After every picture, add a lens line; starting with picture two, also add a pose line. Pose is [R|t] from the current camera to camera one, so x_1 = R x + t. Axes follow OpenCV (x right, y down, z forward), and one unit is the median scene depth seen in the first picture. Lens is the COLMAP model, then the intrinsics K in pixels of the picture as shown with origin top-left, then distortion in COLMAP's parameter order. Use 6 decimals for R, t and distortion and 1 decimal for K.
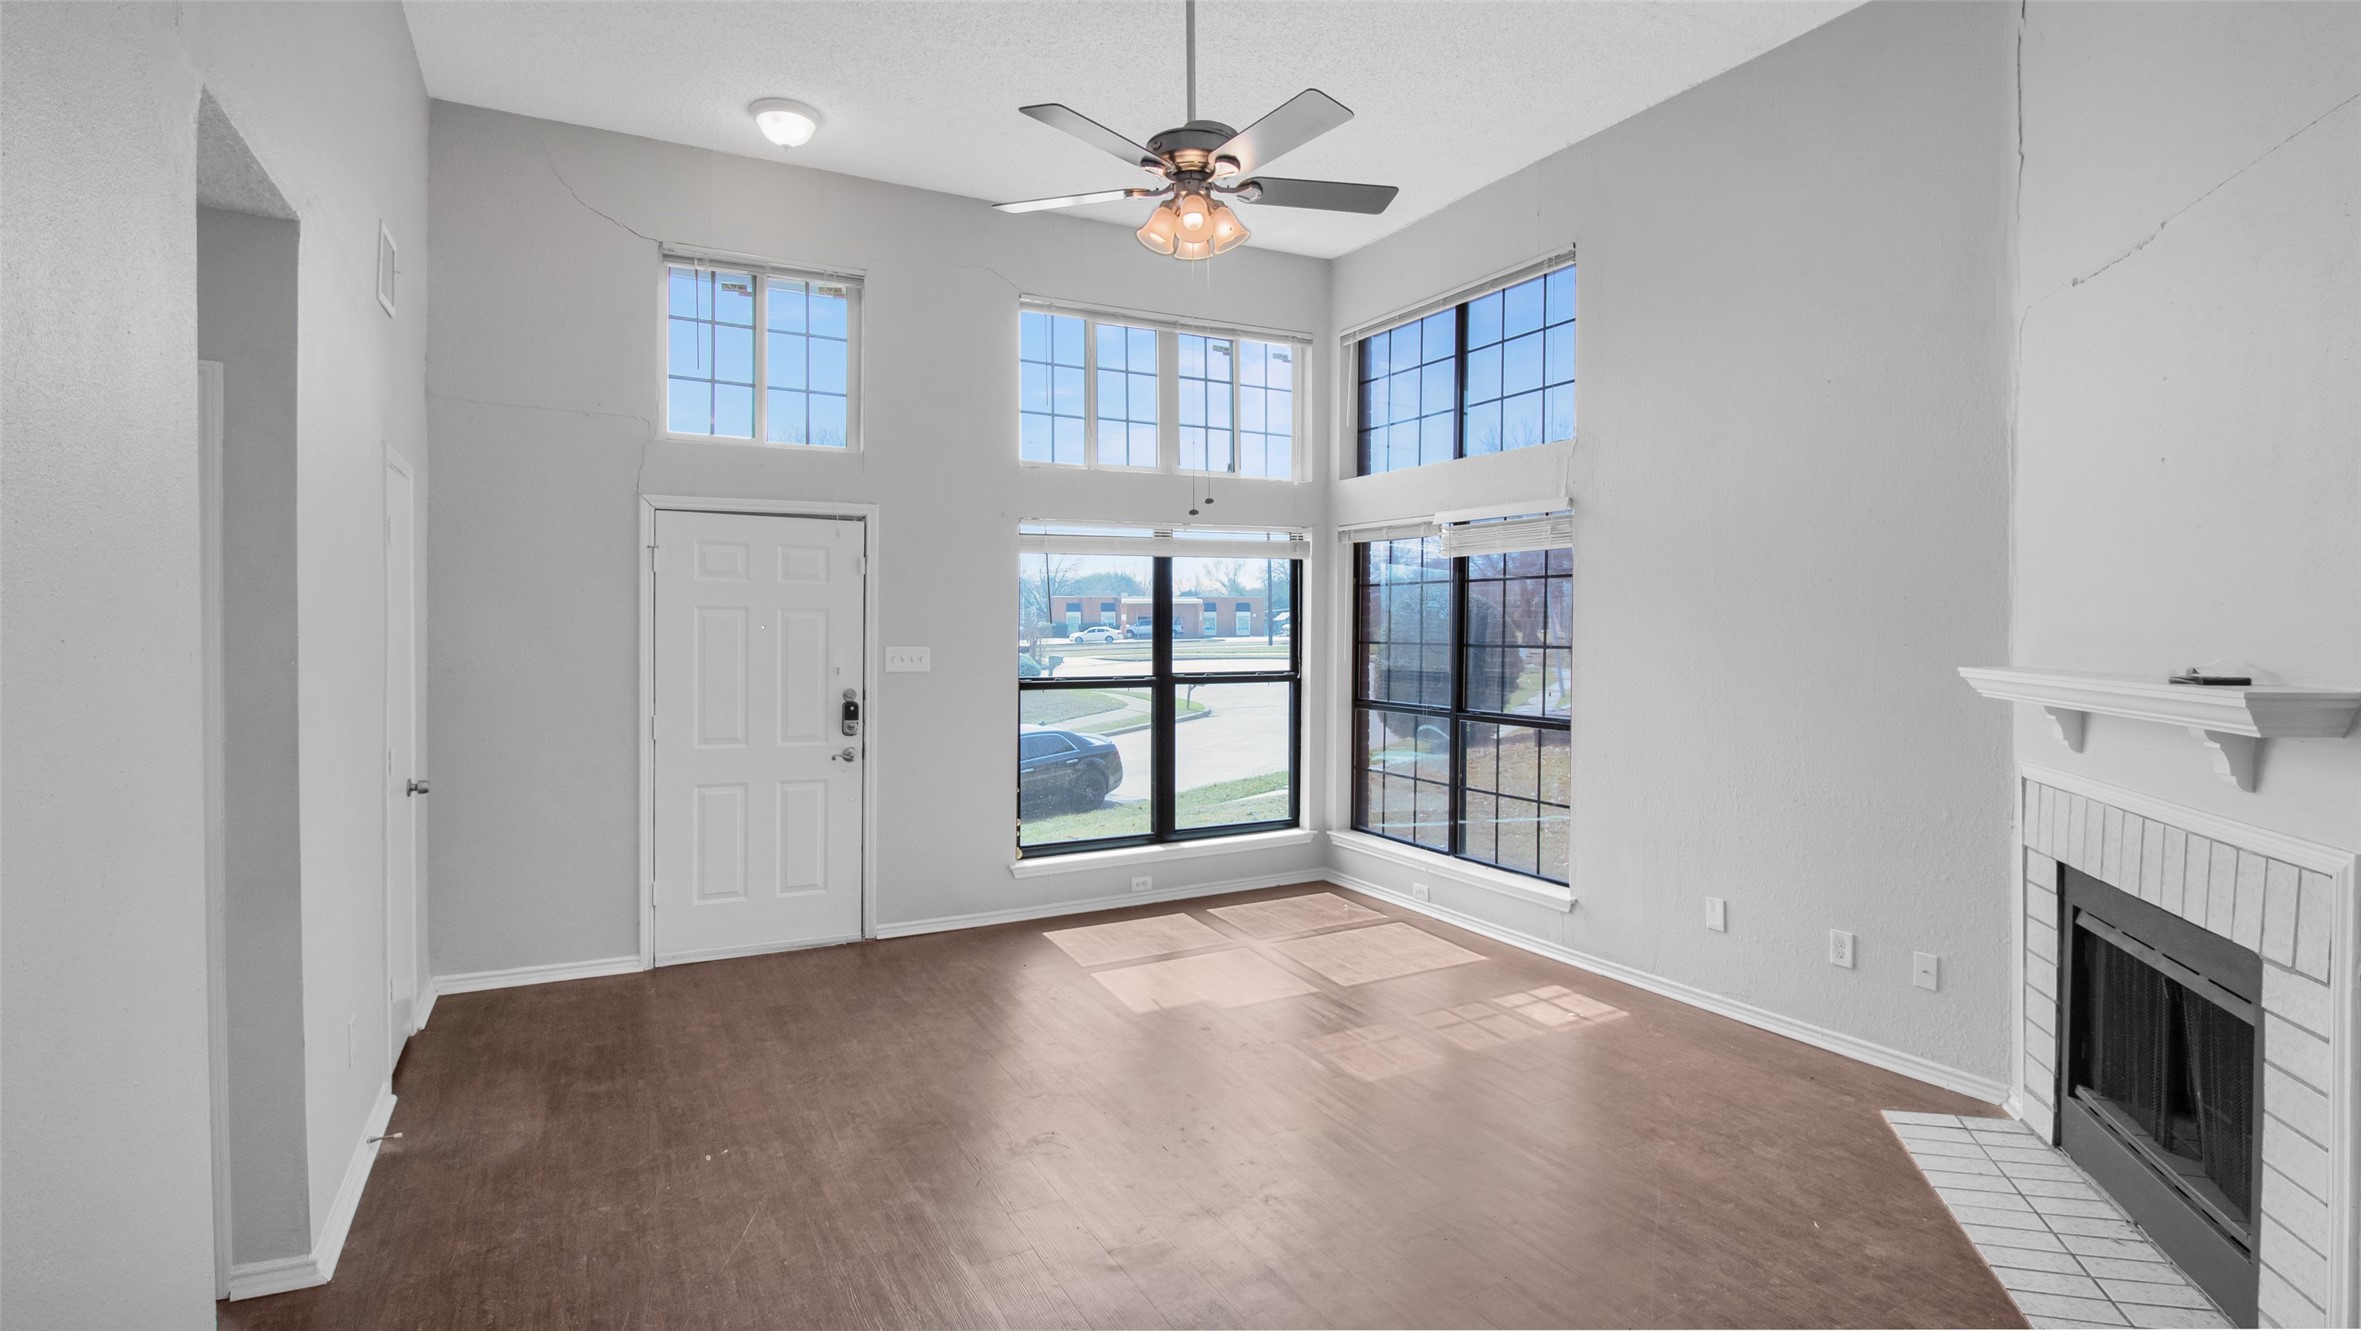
lens RADIAL K [[1138.5, 0, 1189.5], [0, 1138.5, 658.6], [0, 0, 1]] dist [-0.001607, -0.000660]
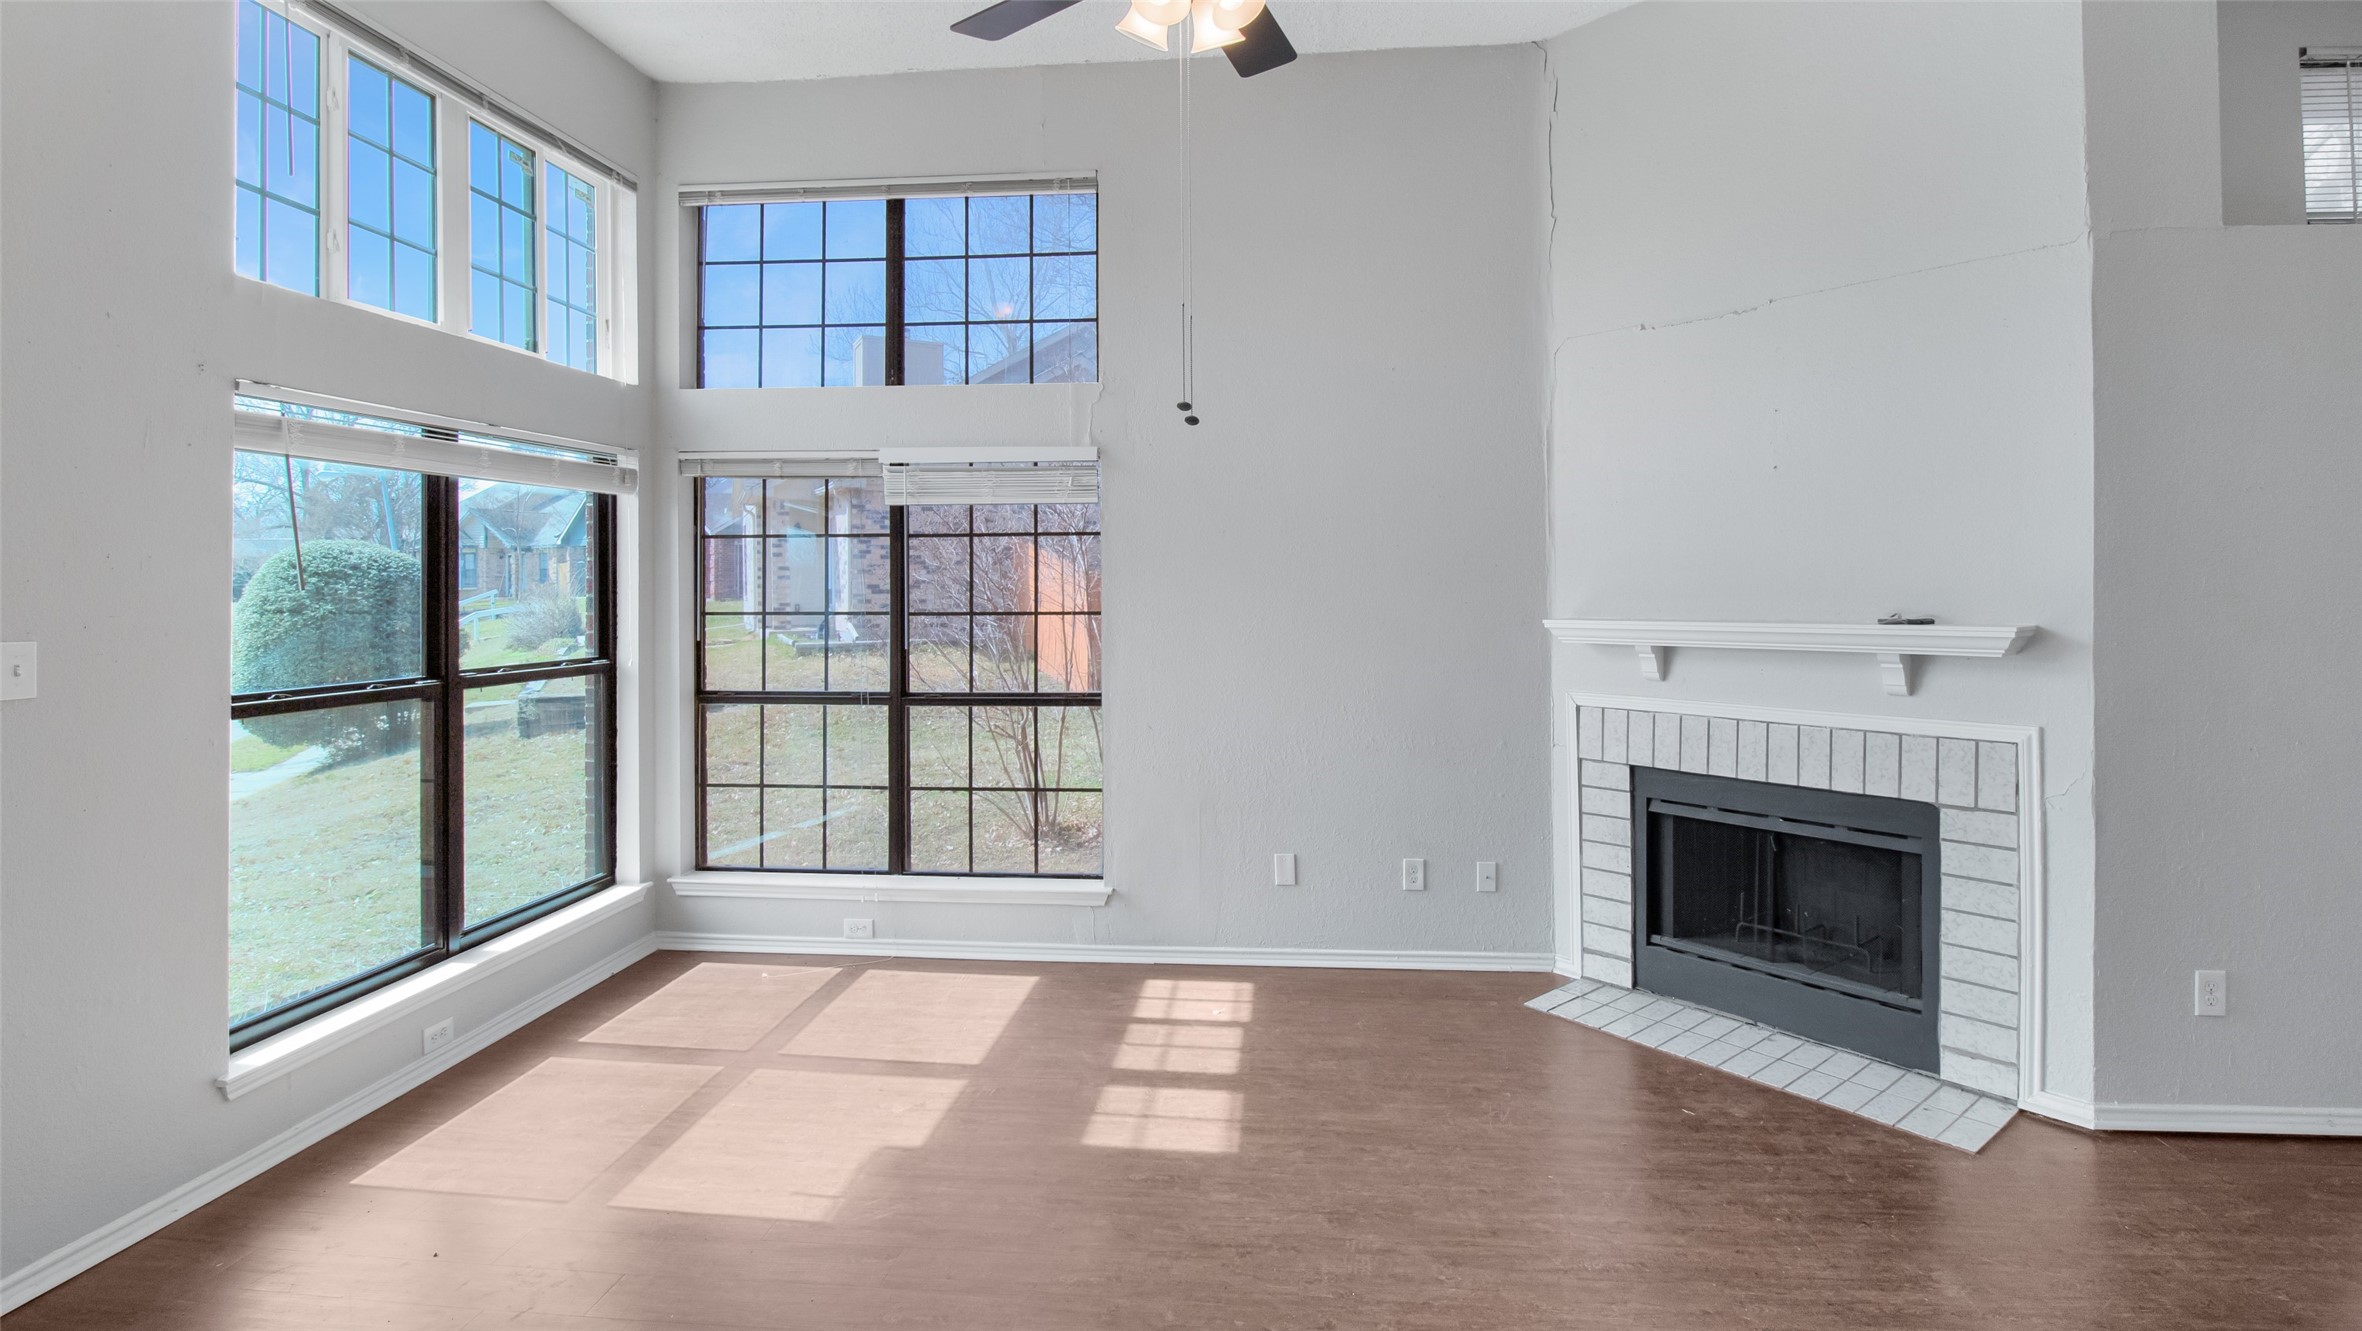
lens RADIAL K [[1137.2, 0, 1188.8], [0, 1137.2, 599.7], [0, 0, 1]] dist [0.006429, -0.011492]
pose [[0.559536, -0.007255, 0.828774, -0.374980], [0.028039, 0.999555, -0.010180, -0.008497], [-0.828331, 0.028934, 0.559491, 0.429623]]
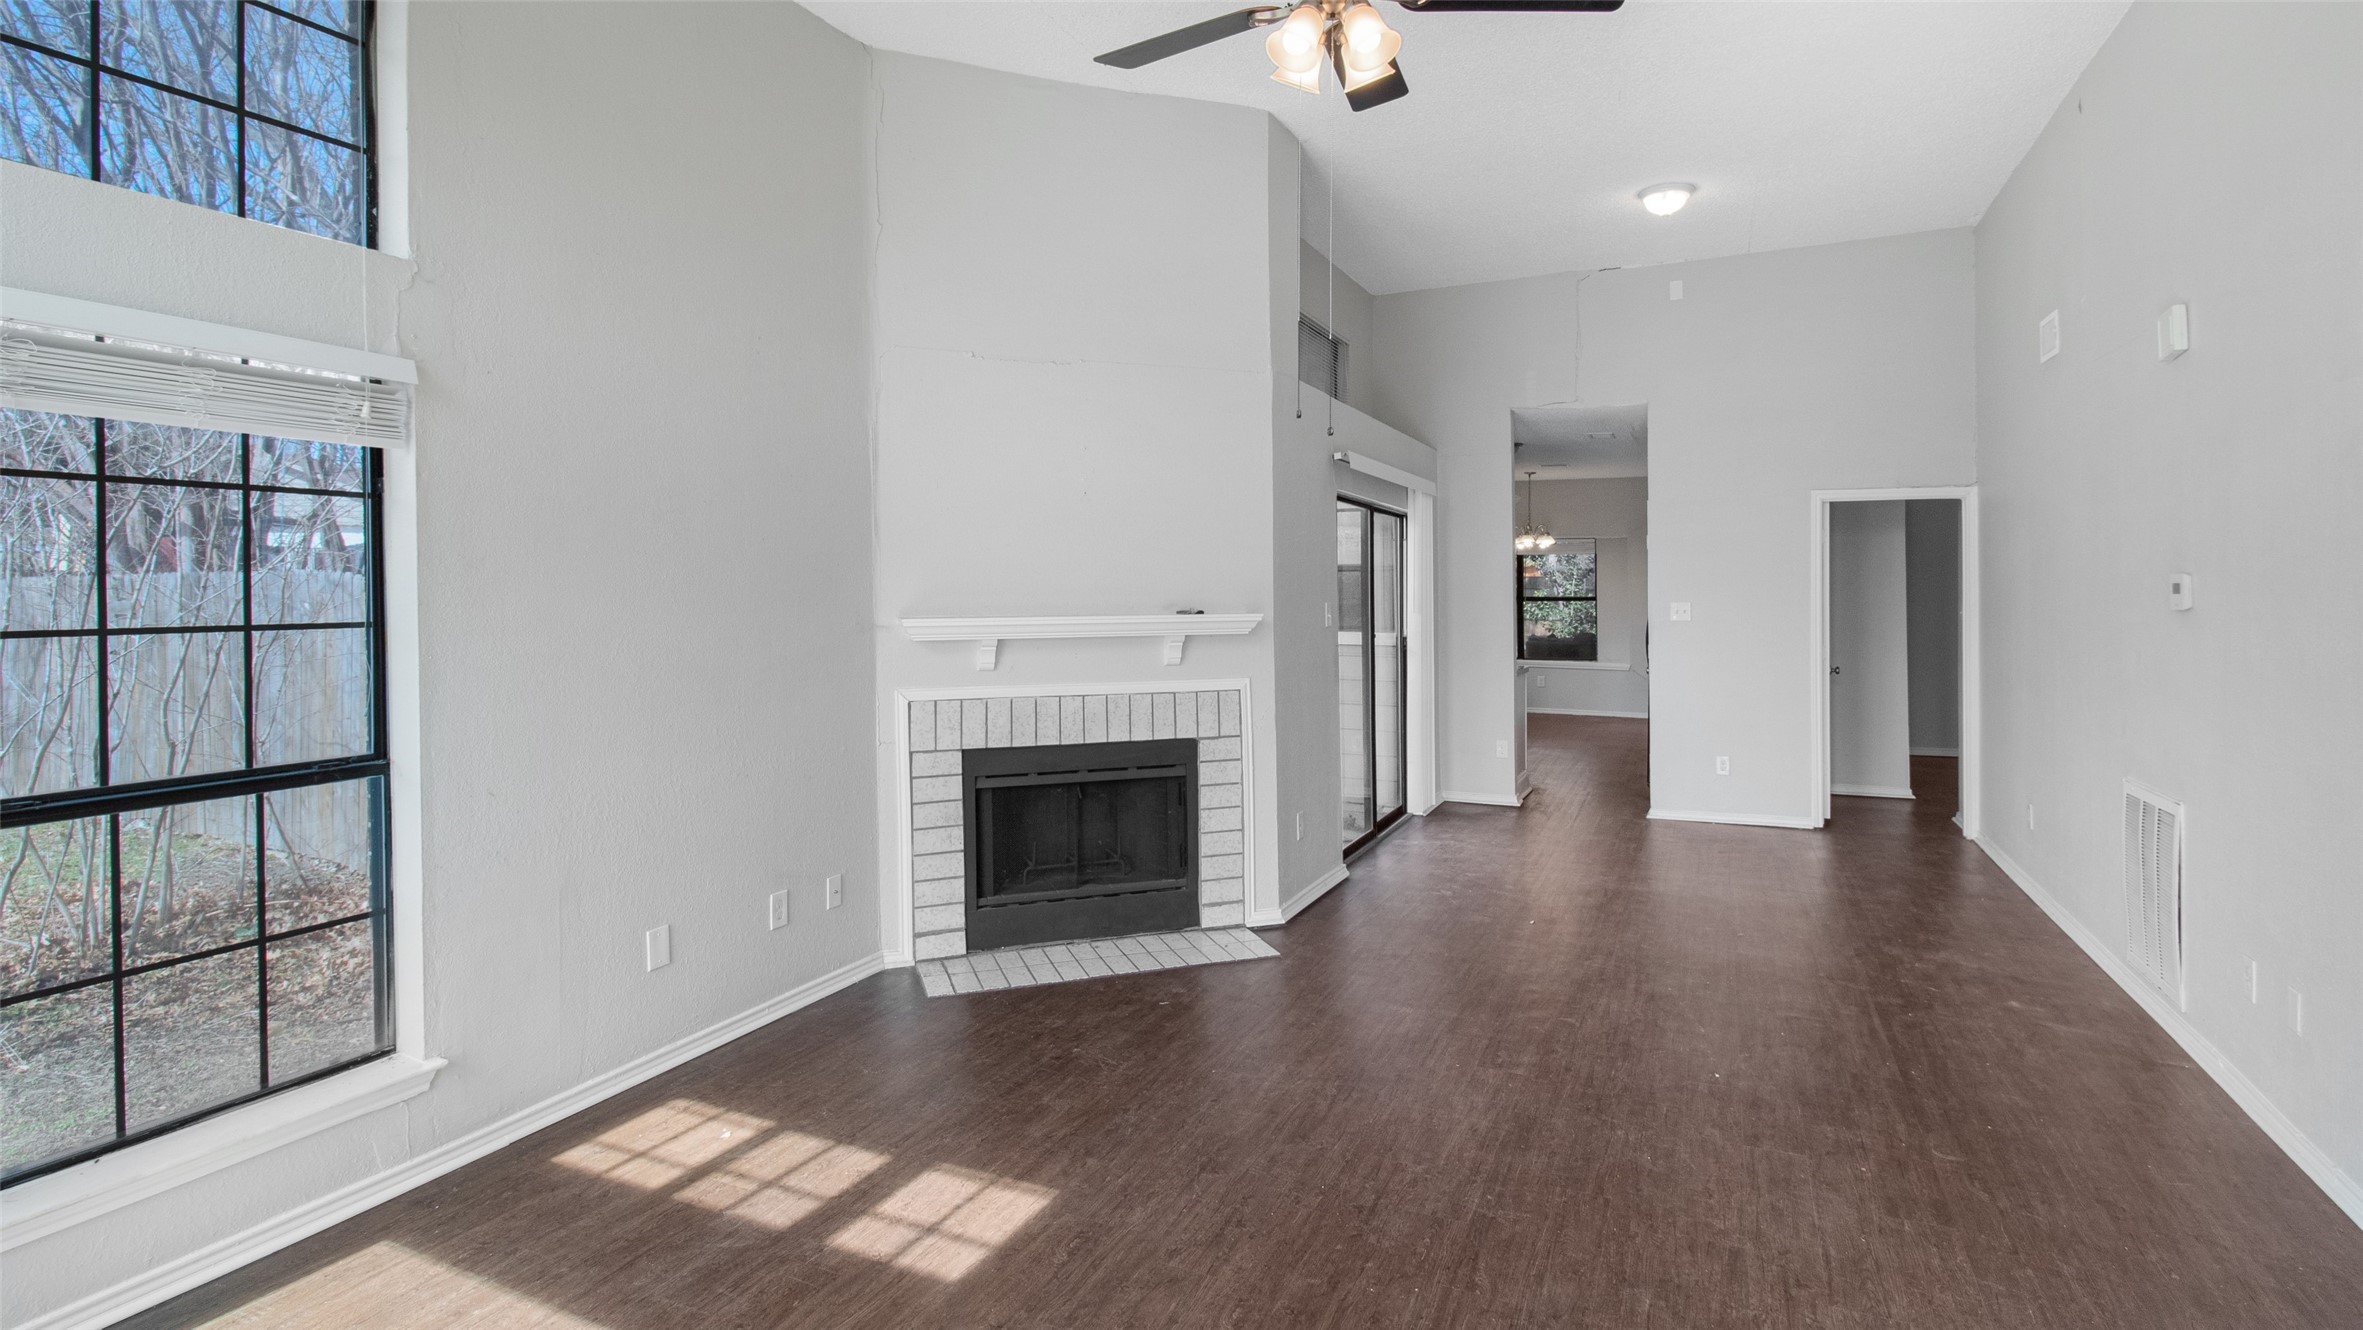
lens RADIAL K [[1166.7, 0, 1196.3], [0, 1166.7, 611.6], [0, 0, 1]] dist [0.002052, -0.000591]
pose [[-0.602482, -0.011210, 0.798054, -0.359507], [0.029279, 0.998918, 0.036136, -0.025075], [-0.797595, 0.045138, -0.601502, 1.027465]]
